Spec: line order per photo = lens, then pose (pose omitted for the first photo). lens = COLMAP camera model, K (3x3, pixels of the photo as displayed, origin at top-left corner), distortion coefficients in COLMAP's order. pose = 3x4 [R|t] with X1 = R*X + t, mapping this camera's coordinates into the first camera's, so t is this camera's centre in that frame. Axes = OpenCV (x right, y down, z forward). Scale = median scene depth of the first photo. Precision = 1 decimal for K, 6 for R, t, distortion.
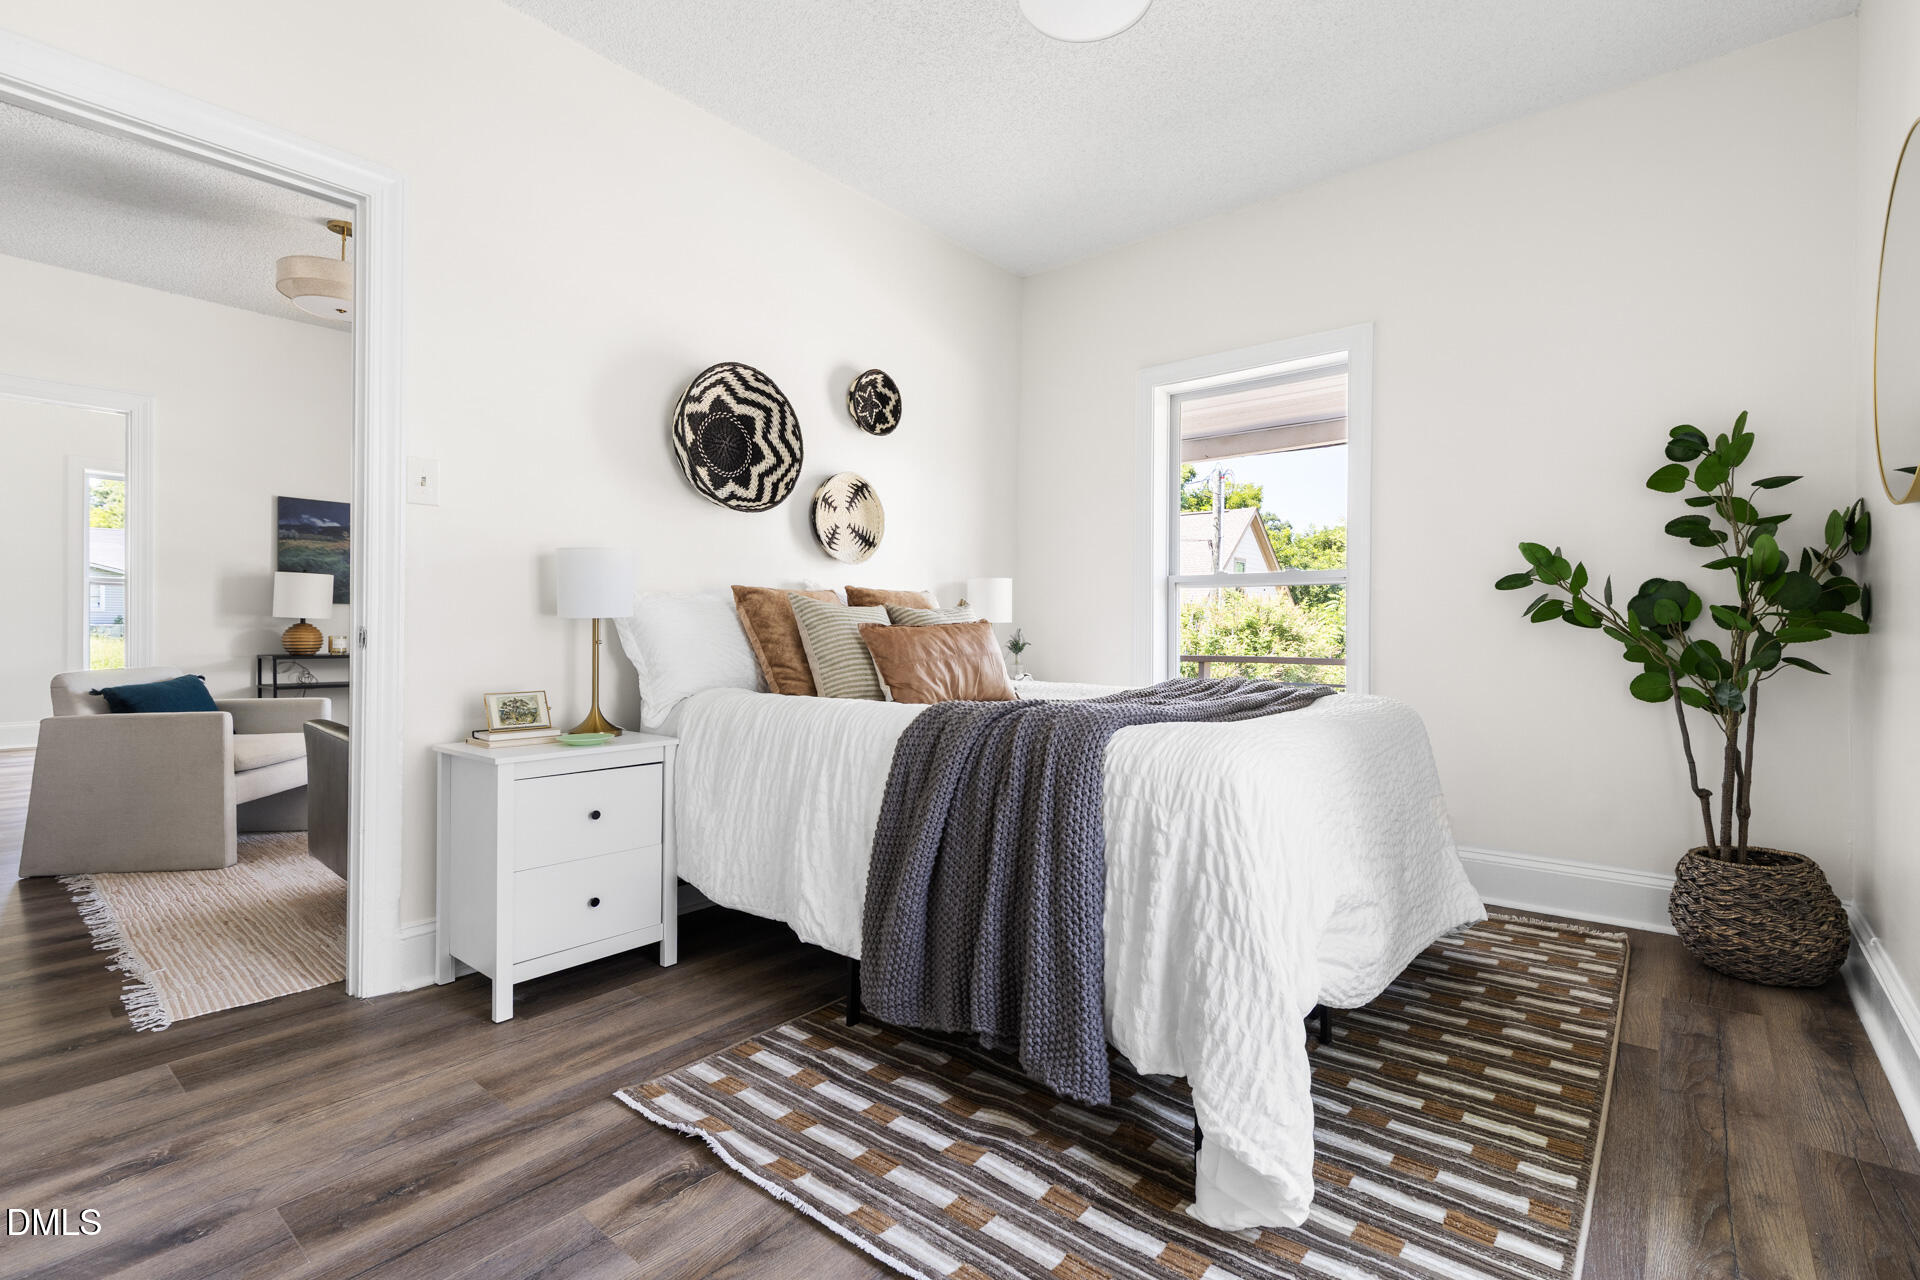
lens RADIAL K [[872.7, 0, 962.2], [0, 872.7, 632.6], [0, 0, 1]] dist [0.012237, 0.000589]
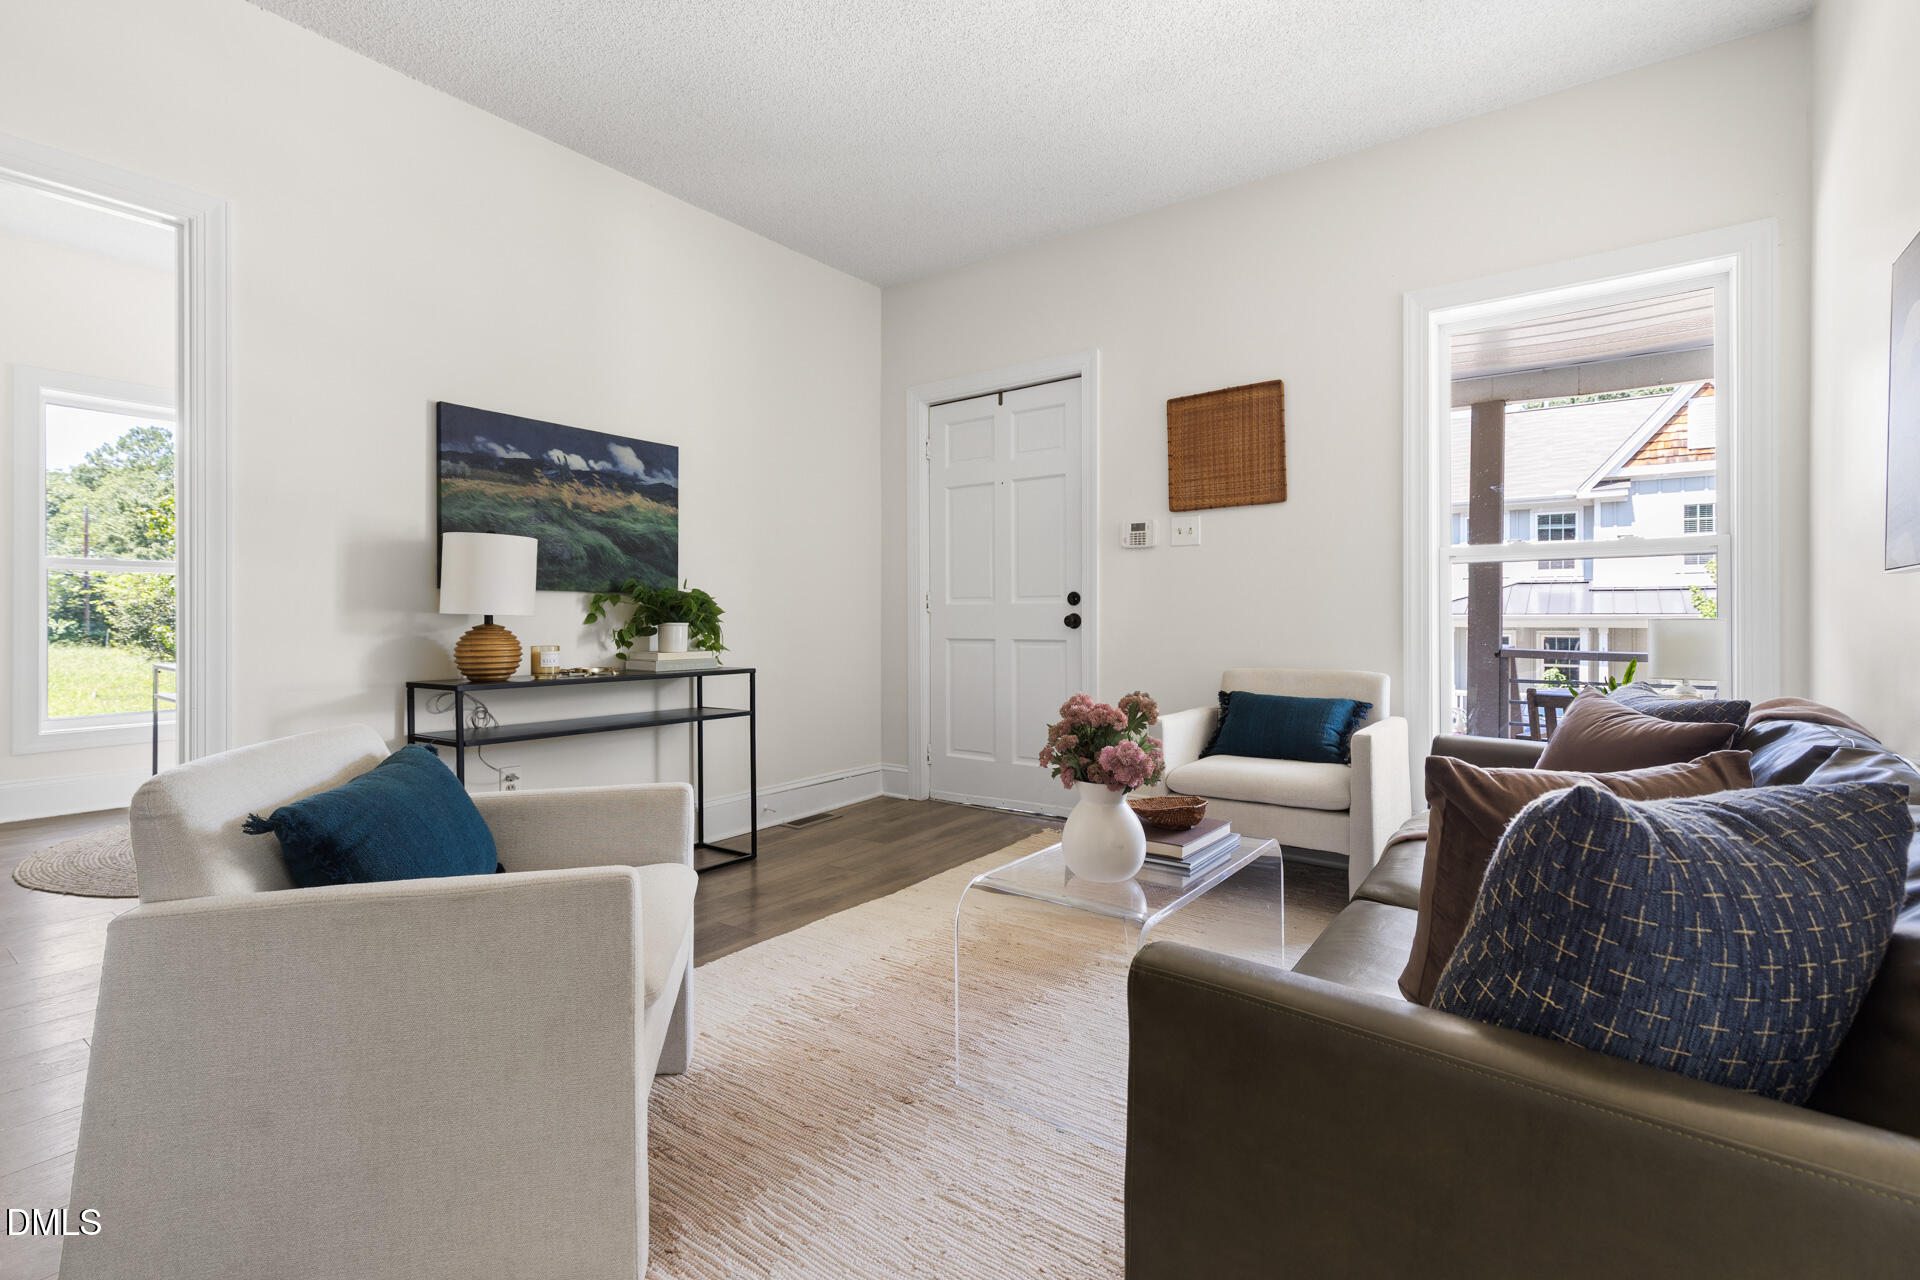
lens RADIAL K [[872.7, 0, 962.6], [0, 872.7, 621.2], [0, 0, 1]] dist [0.012237, 0.000589]
pose [[0.998165, -0.013730, 0.058981, -0.474572], [0.014036, 0.999890, -0.004782, -0.005719], [-0.058908, 0.005601, 0.998248, 0.415773]]
